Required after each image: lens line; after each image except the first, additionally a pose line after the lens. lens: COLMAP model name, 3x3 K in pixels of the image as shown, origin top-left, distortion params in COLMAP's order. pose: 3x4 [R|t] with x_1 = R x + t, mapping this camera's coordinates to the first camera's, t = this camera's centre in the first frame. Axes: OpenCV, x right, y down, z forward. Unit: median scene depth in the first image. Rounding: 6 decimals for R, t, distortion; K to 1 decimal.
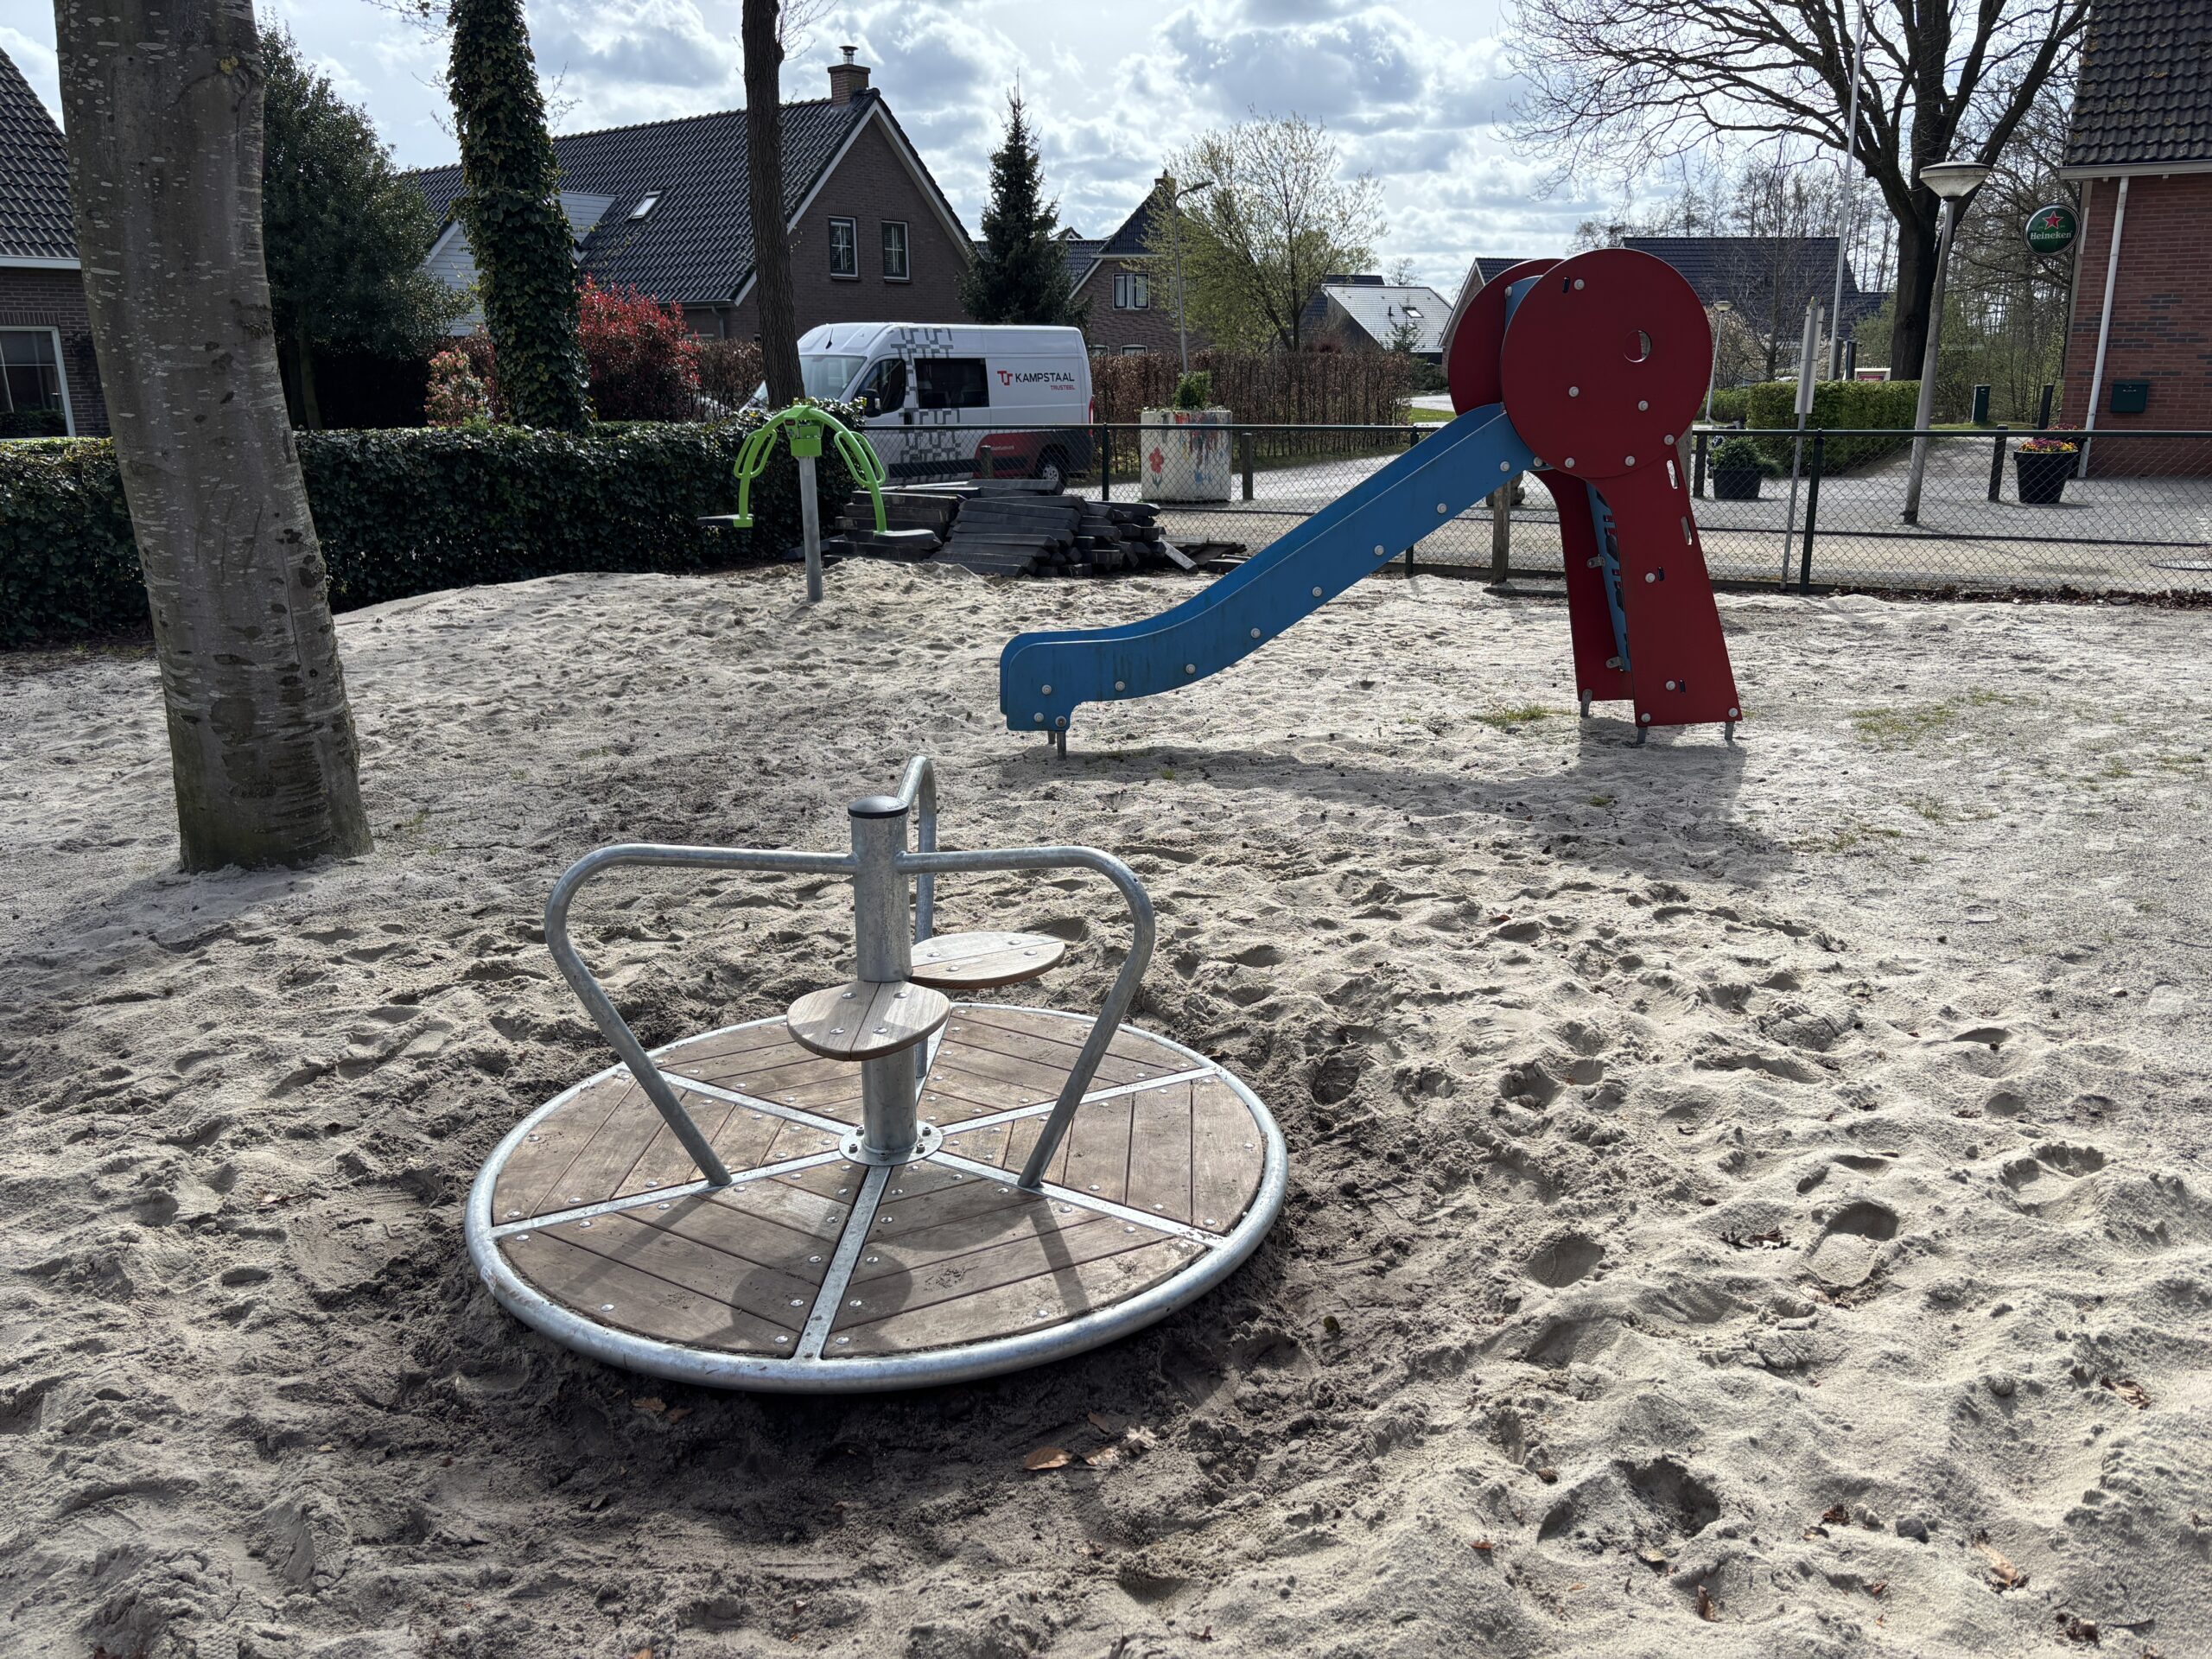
lens RADIAL K [[1685.7, 0, 1093.3], [0, 1685.7, 843.8], [0, 0, 1]] dist [0.069613, -0.054984]
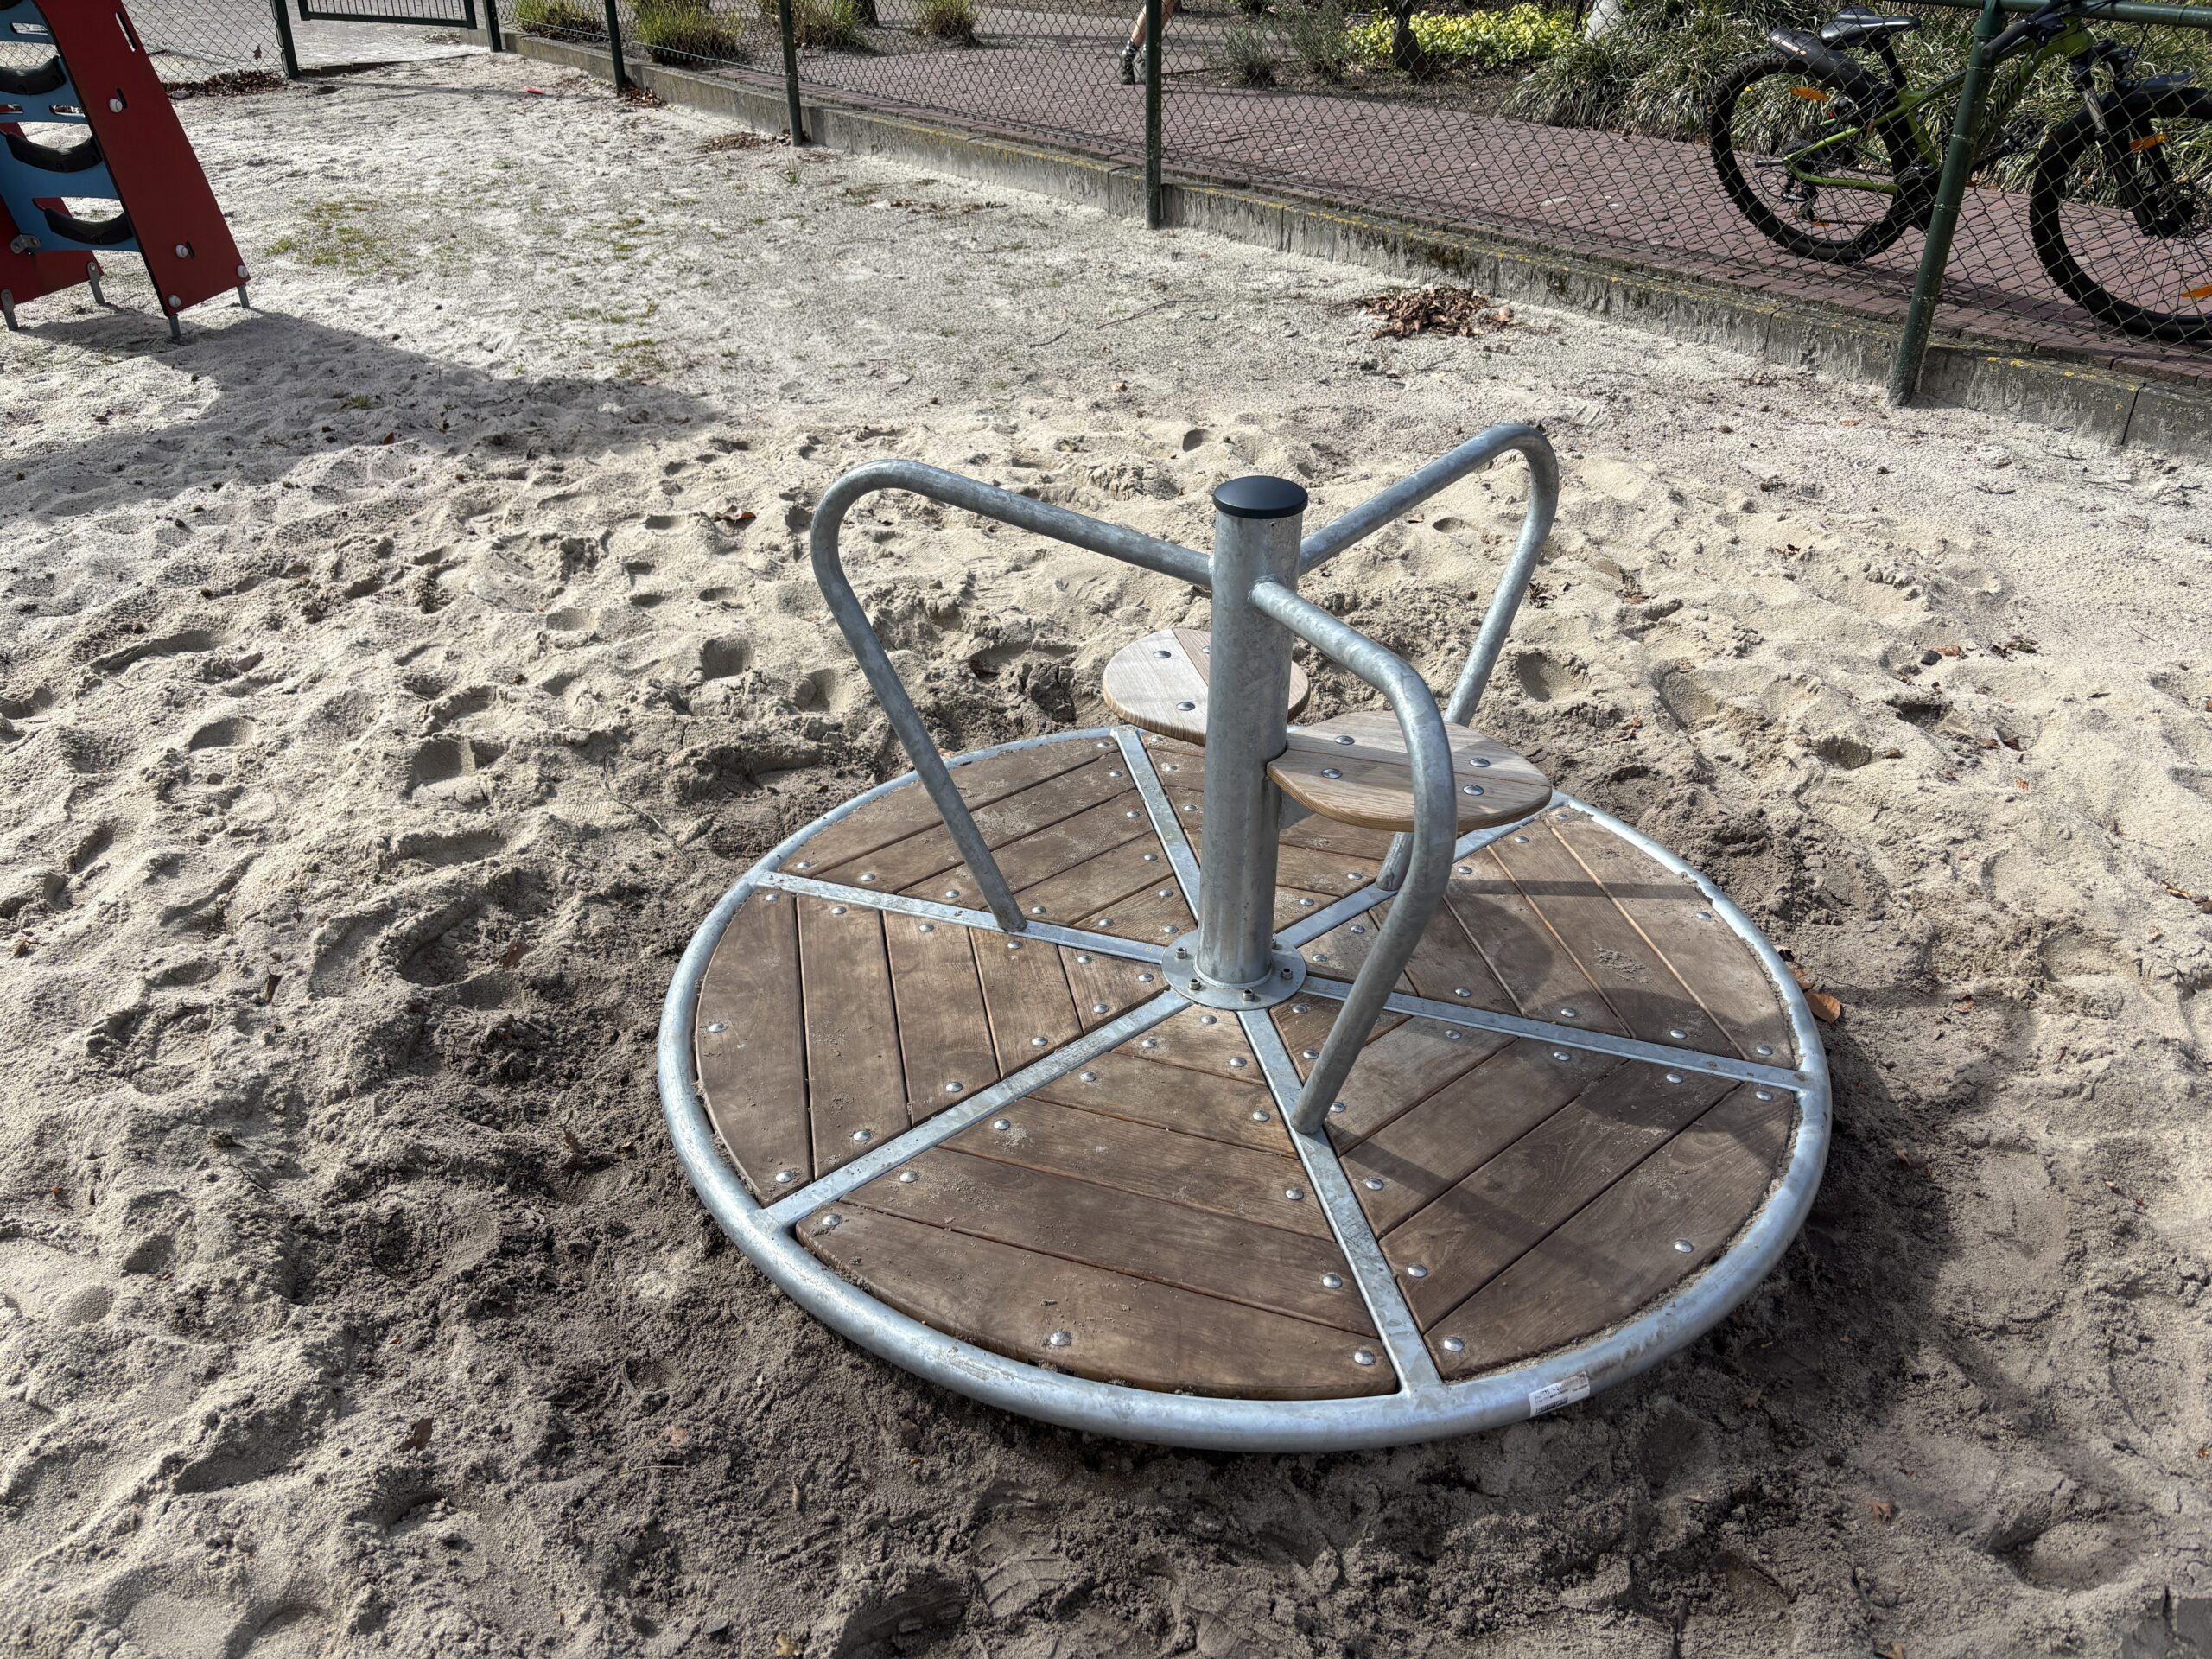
lens RADIAL K [[1685.7, 0, 1093.3], [0, 1685.7, 843.8], [0, 0, 1]] dist [0.069613, -0.054984]
pose [[0.284713, -0.488811, 0.824623, -0.432645], [0.260451, 0.867311, 0.424190, -0.114571], [-0.922553, 0.094001, 0.374245, 0.491772]]
